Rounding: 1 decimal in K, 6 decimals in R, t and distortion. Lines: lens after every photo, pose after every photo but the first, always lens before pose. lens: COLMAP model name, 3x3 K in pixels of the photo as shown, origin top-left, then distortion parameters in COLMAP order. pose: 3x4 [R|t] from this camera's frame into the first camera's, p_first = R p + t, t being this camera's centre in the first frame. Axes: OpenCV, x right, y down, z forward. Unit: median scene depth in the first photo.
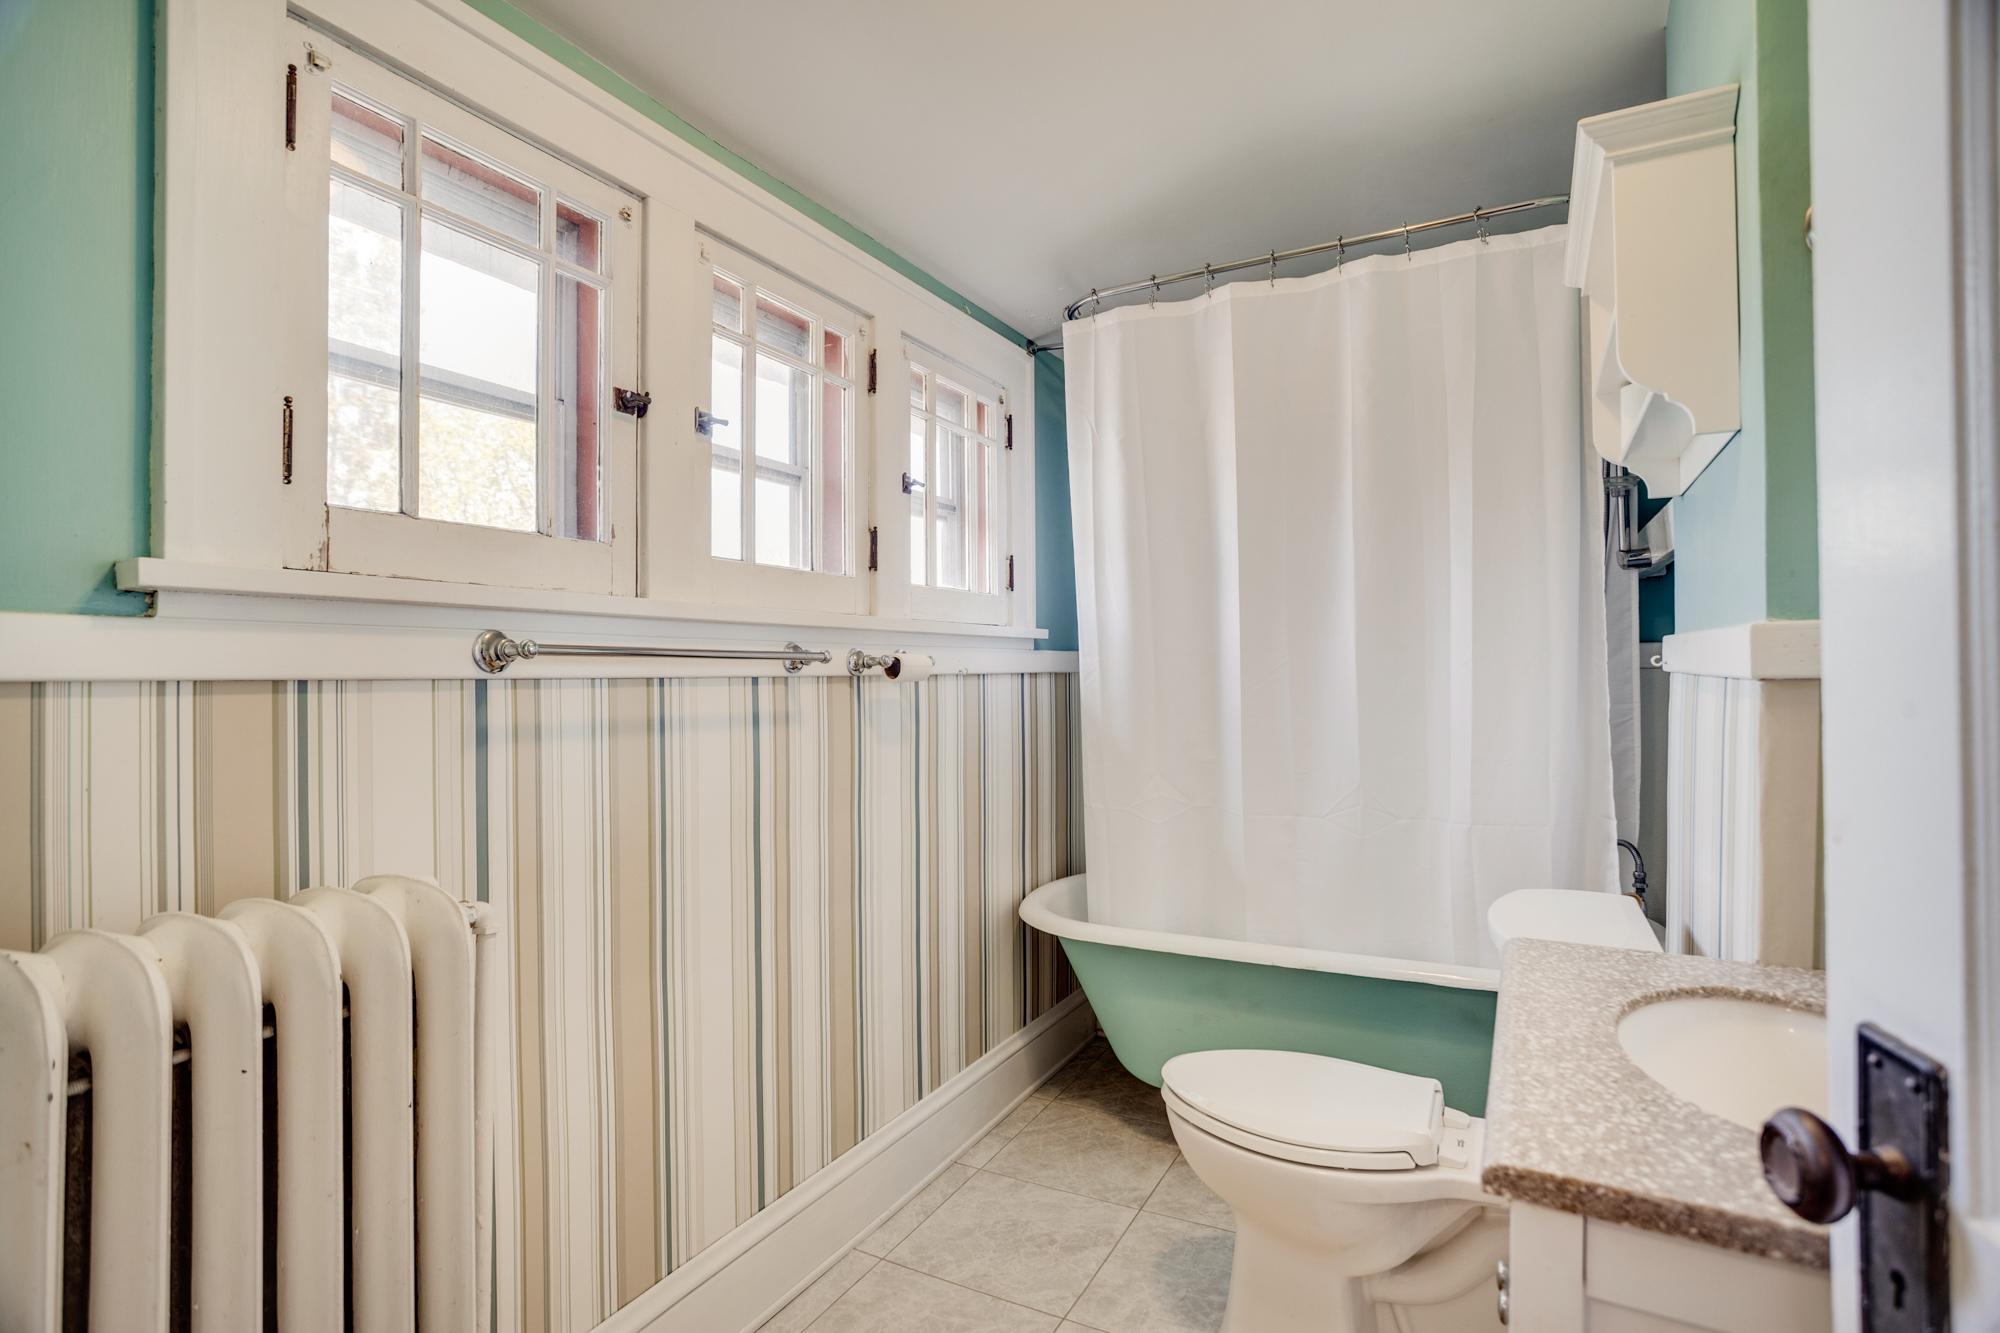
lens RADIAL K [[997.6, 0, 1006.6], [0, 997.6, 666.1], [0, 0, 1]] dist [-0.048991, 0.014576]
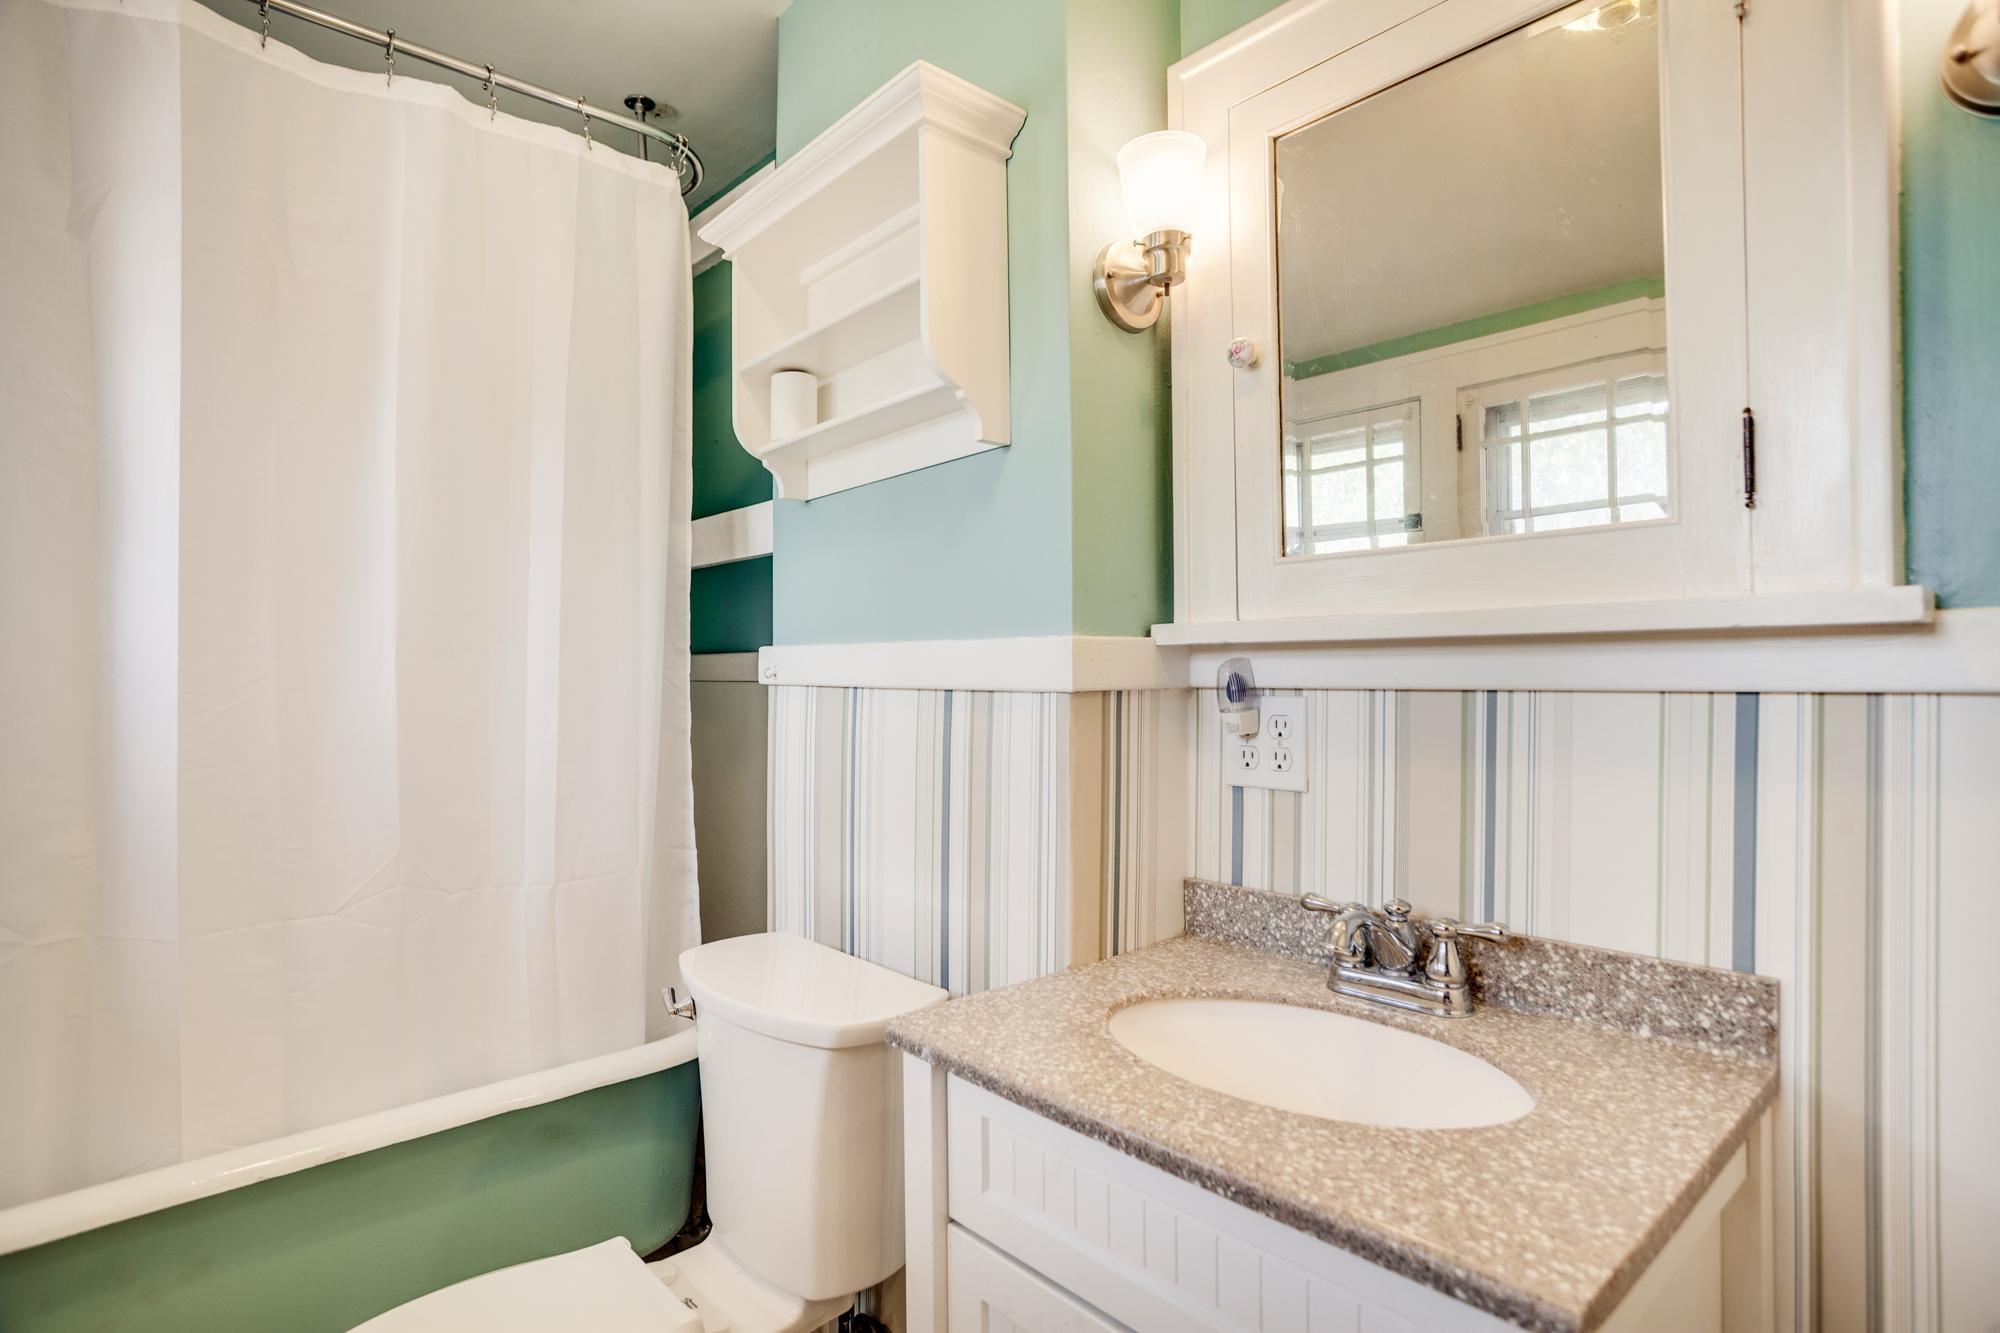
lens RADIAL K [[997.6, 0, 1001.9], [0, 997.6, 667.8], [0, 0, 1]] dist [-0.048991, 0.014576]
pose [[0.332118, 0.015663, 0.943108, -0.241541], [-0.003799, 0.999876, -0.015268, 0.004548], [-0.943230, 0.001488, 0.332136, 0.708393]]
